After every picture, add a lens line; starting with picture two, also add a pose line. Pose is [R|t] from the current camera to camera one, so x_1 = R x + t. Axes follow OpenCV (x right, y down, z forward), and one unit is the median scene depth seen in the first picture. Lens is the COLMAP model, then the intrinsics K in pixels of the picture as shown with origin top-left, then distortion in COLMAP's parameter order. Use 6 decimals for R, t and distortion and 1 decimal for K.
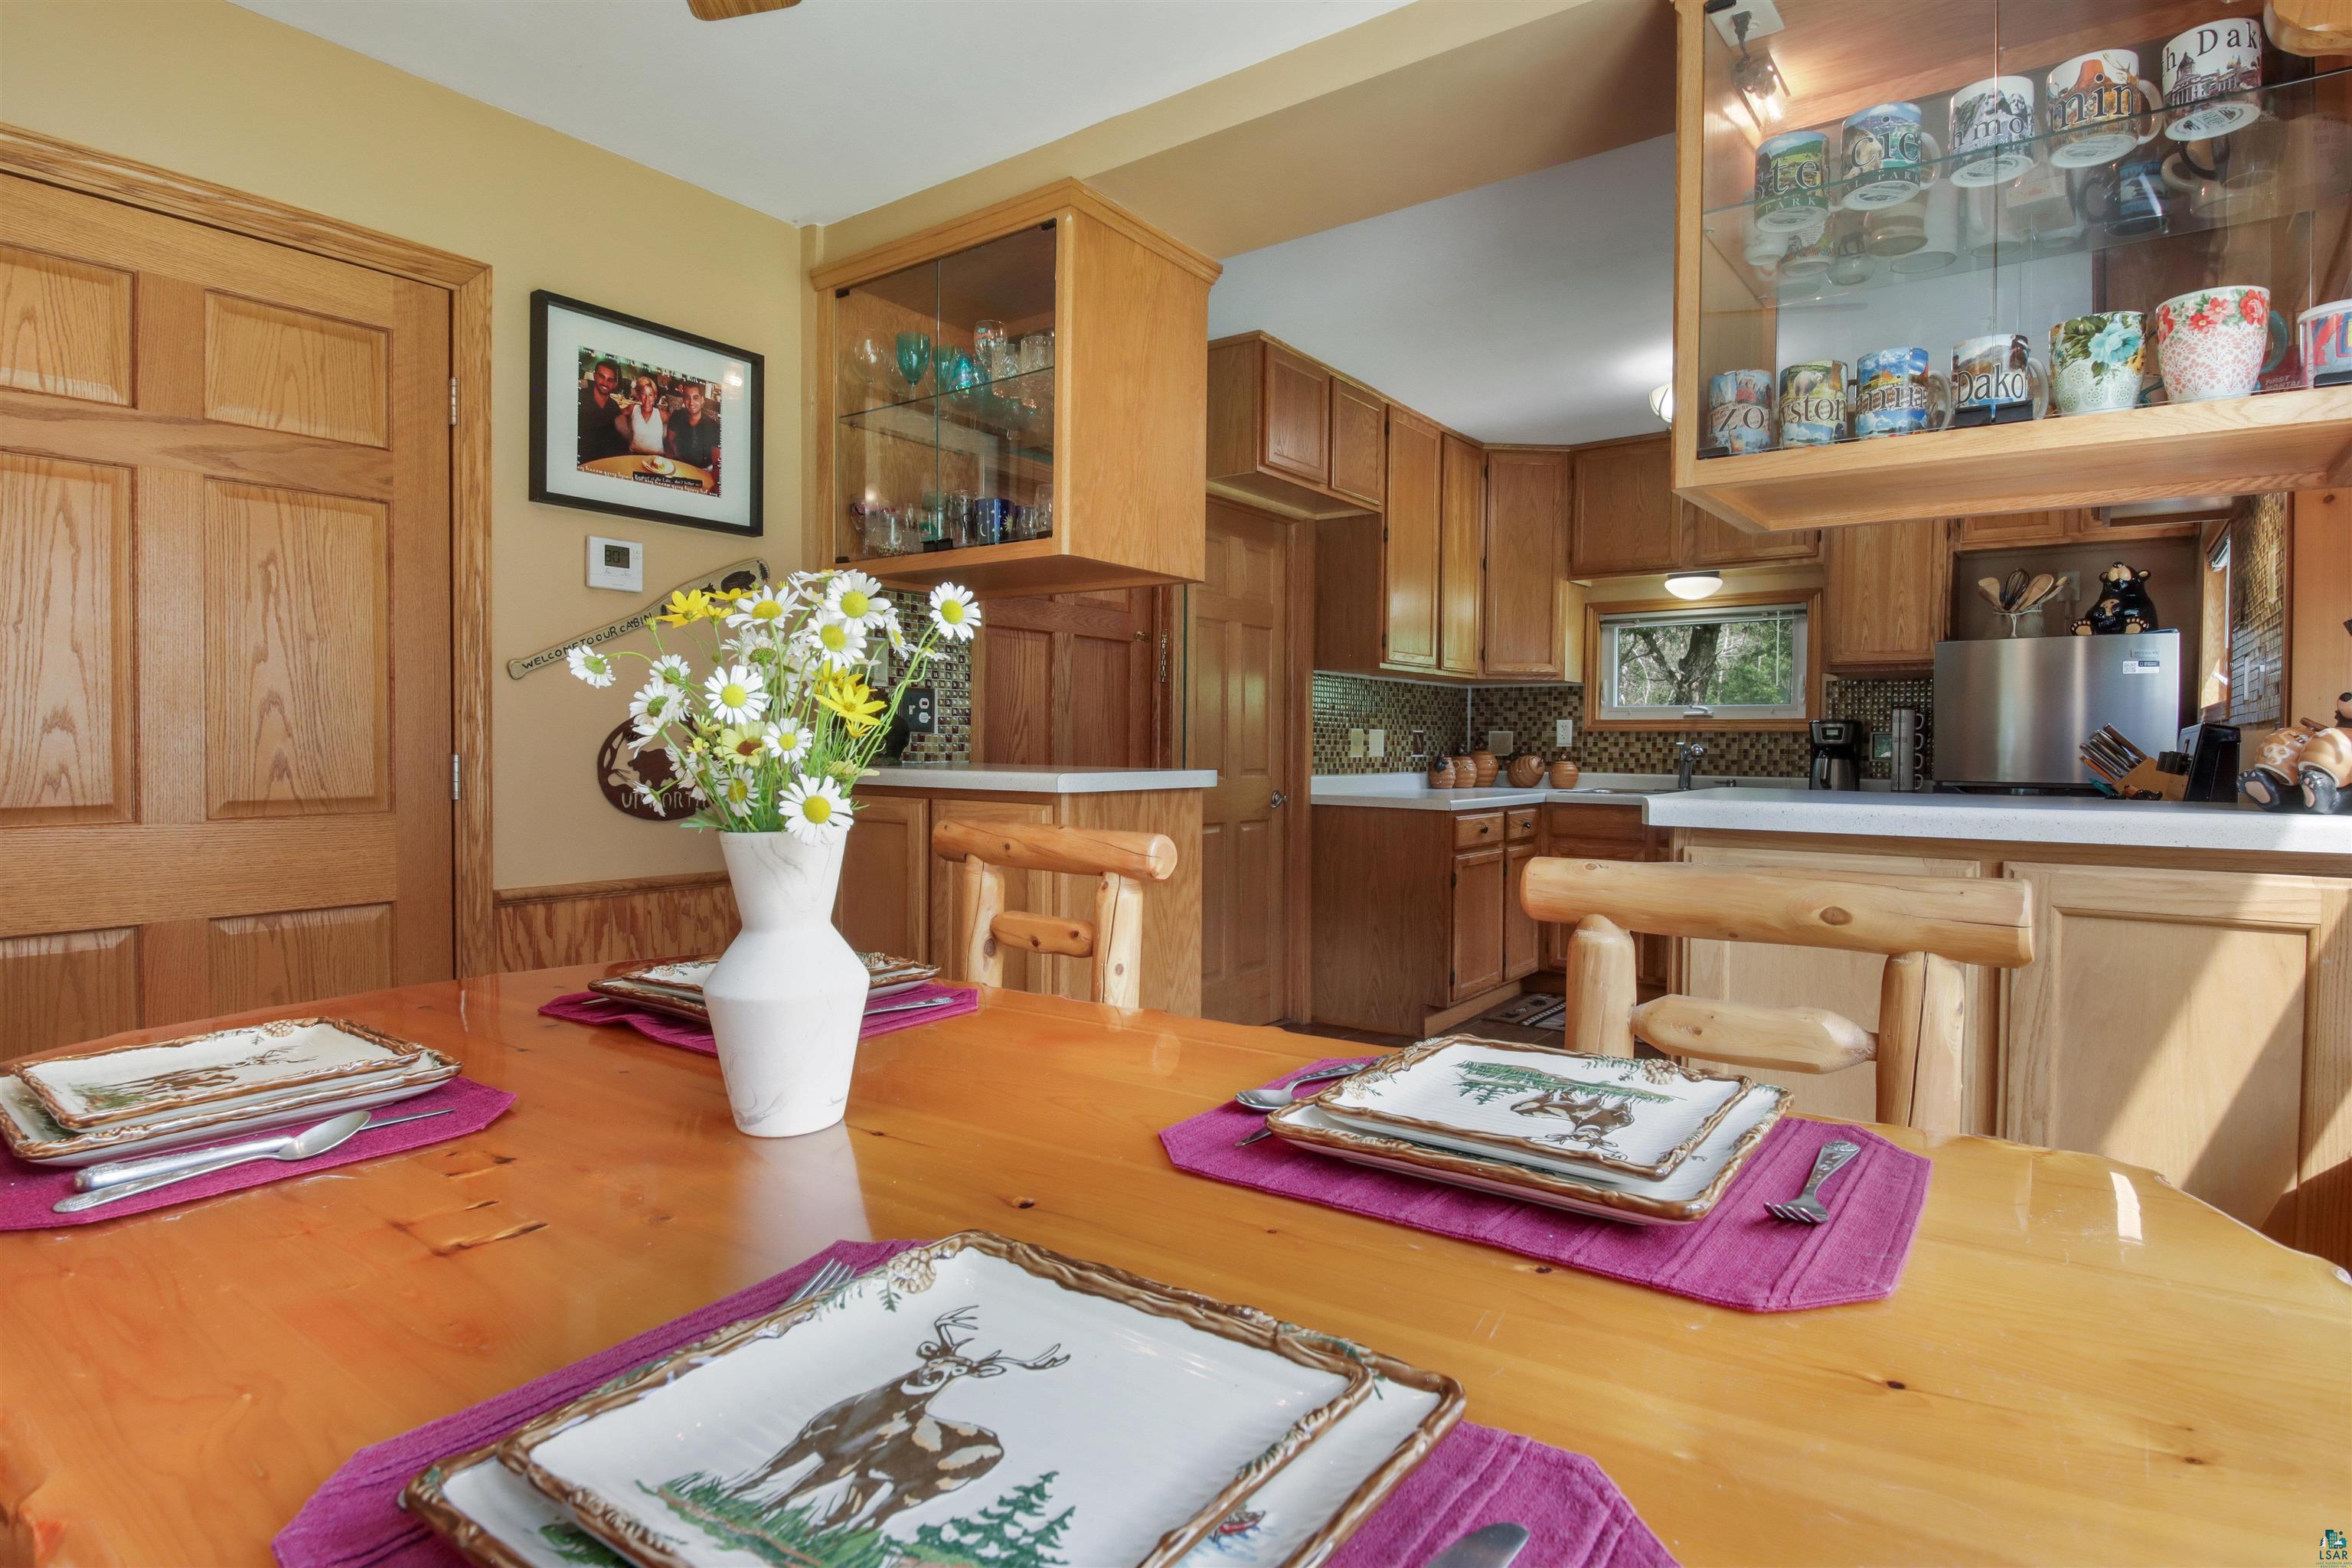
lens RADIAL K [[1235.9, 0, 1140.8], [0, 1235.9, 767.0], [0, 0, 1]] dist [0.021233, -0.029822]
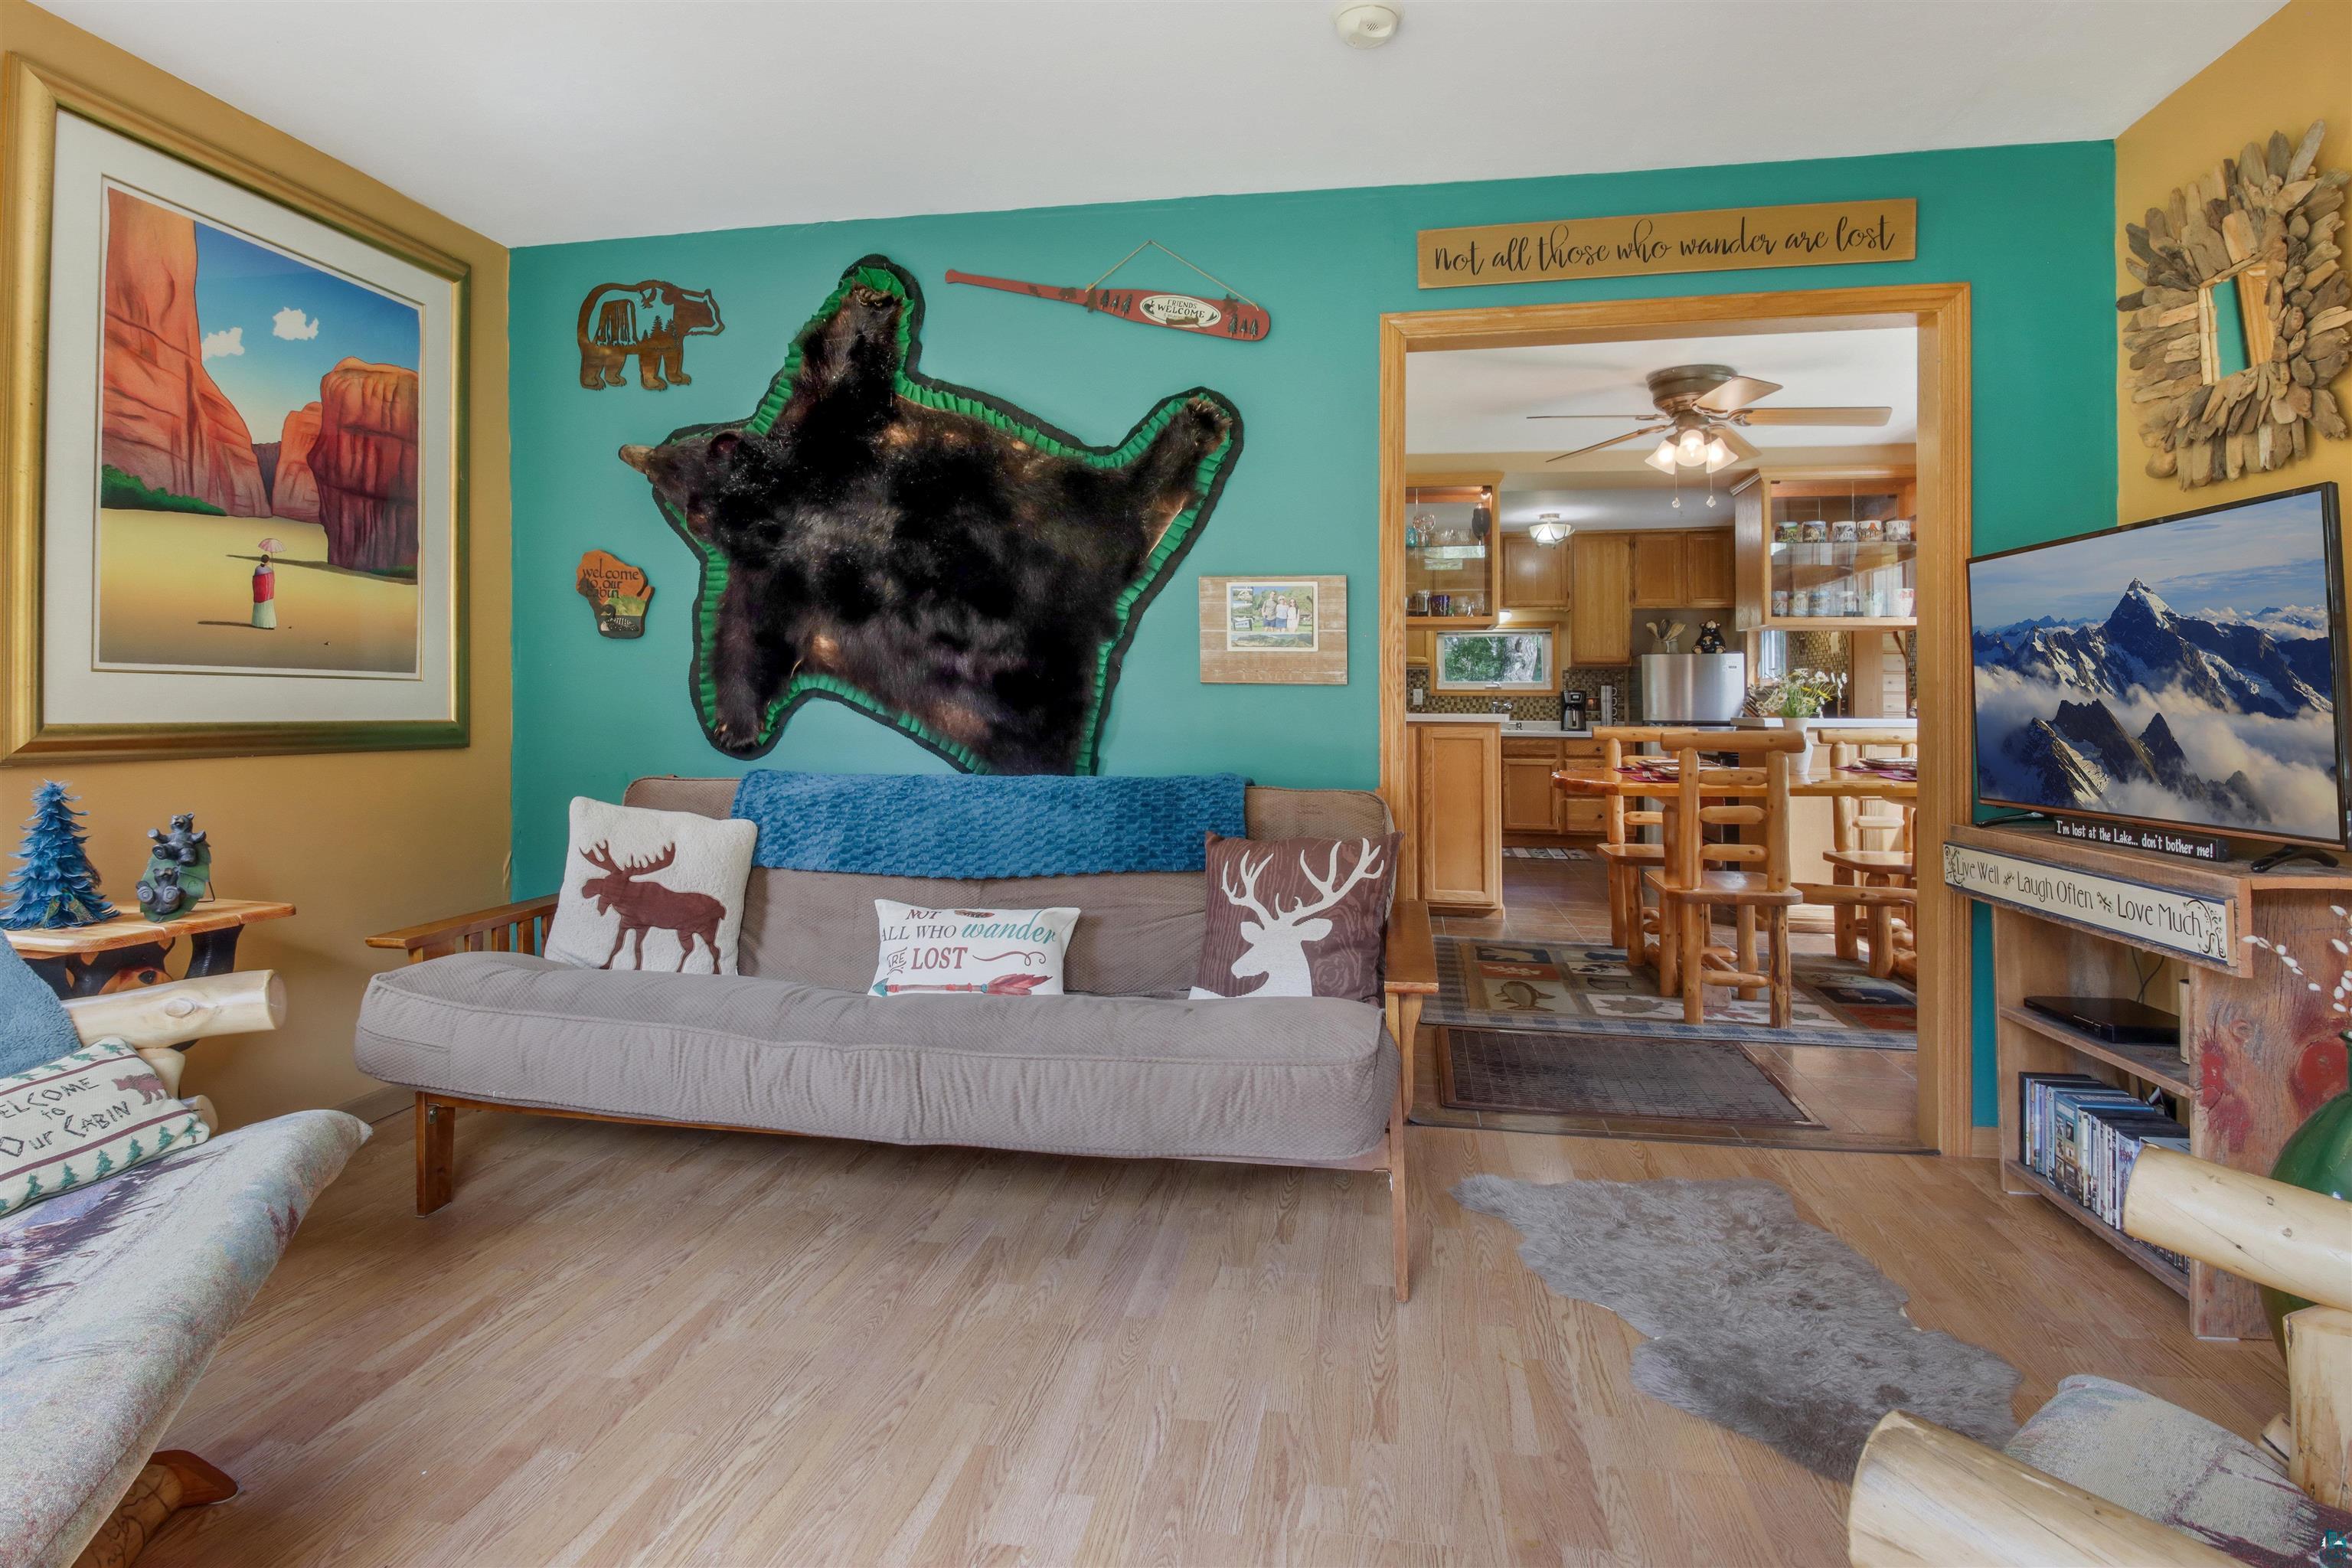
lens RADIAL K [[1275.9, 0, 1033.9], [0, 1275.9, 661.1], [0, 0, 1]] dist [0.001018, -0.035475]
pose [[0.921679, 0.013758, 0.387709, -0.947073], [0.006758, 0.998650, -0.051503, 0.012174], [-0.387894, 0.050089, 0.920342, -0.480073]]
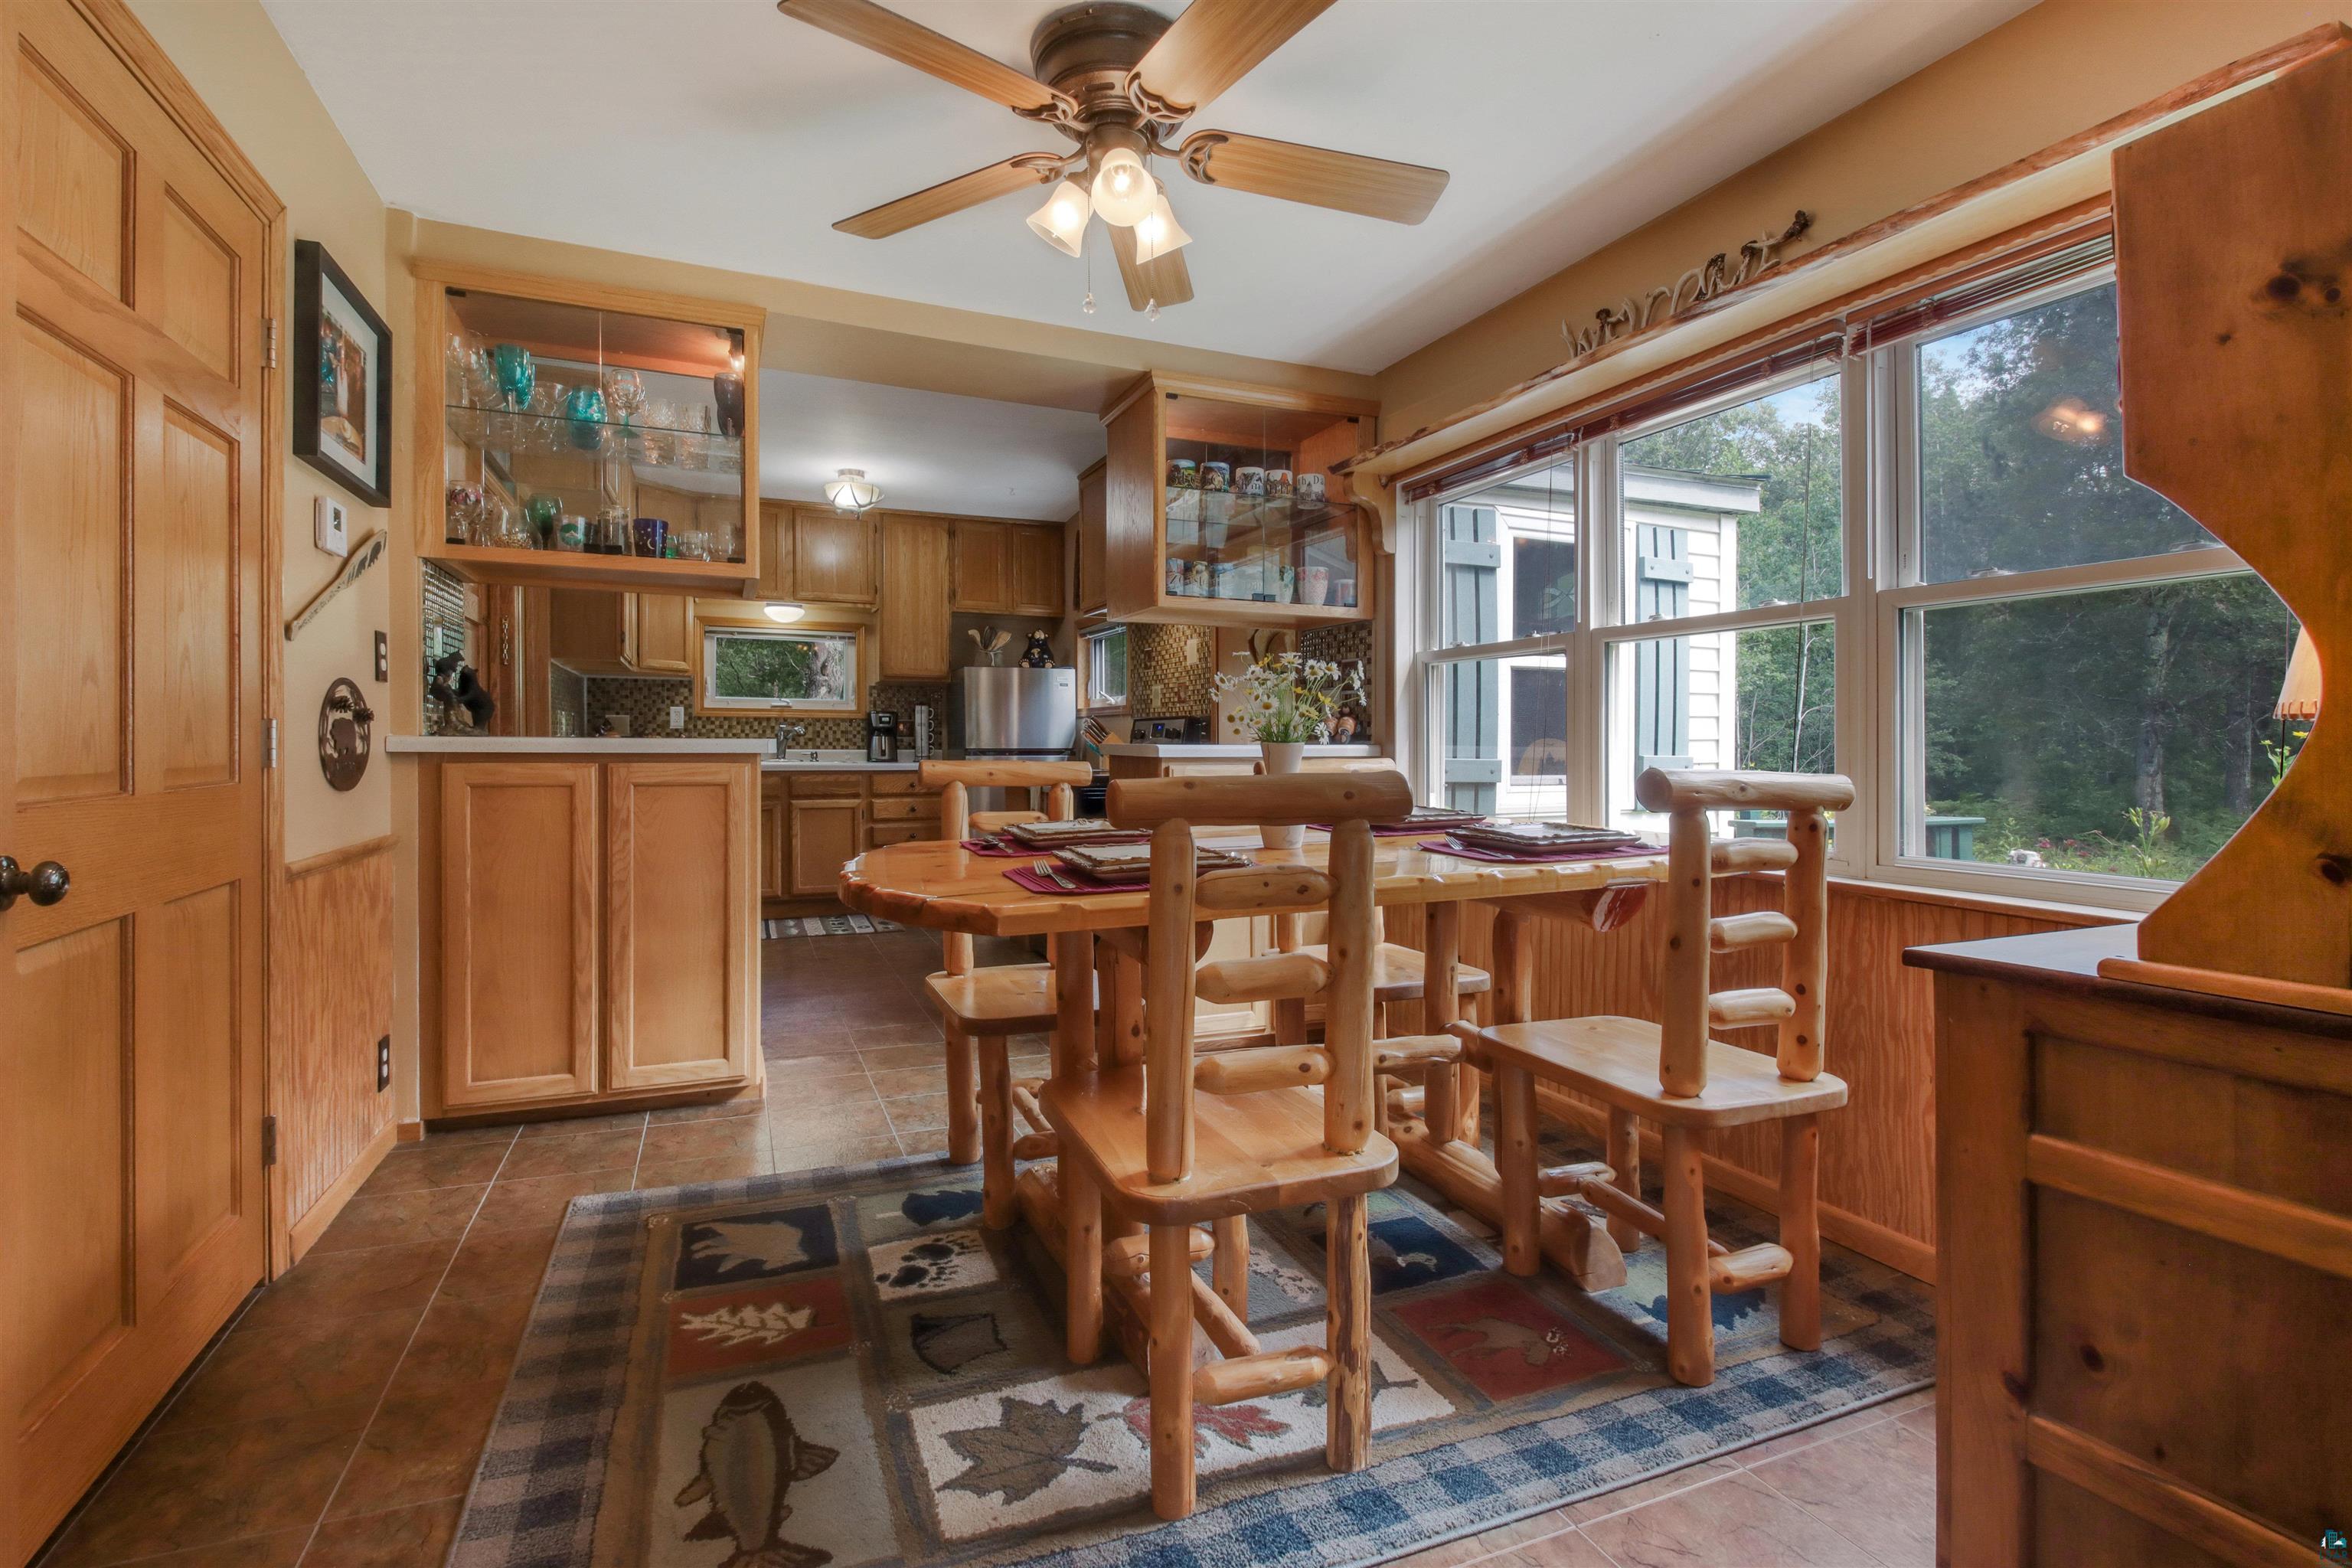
lens RADIAL K [[1149.2, 0, 1176.0], [0, 1149.2, 784.0], [0, 0, 1]] dist [0.065337, -0.021401]
pose [[0.497818, -0.035787, 0.866543, -0.484087], [0.014796, 0.999353, 0.032771, 0.009897], [-0.867155, -0.003493, 0.498025, -0.024897]]
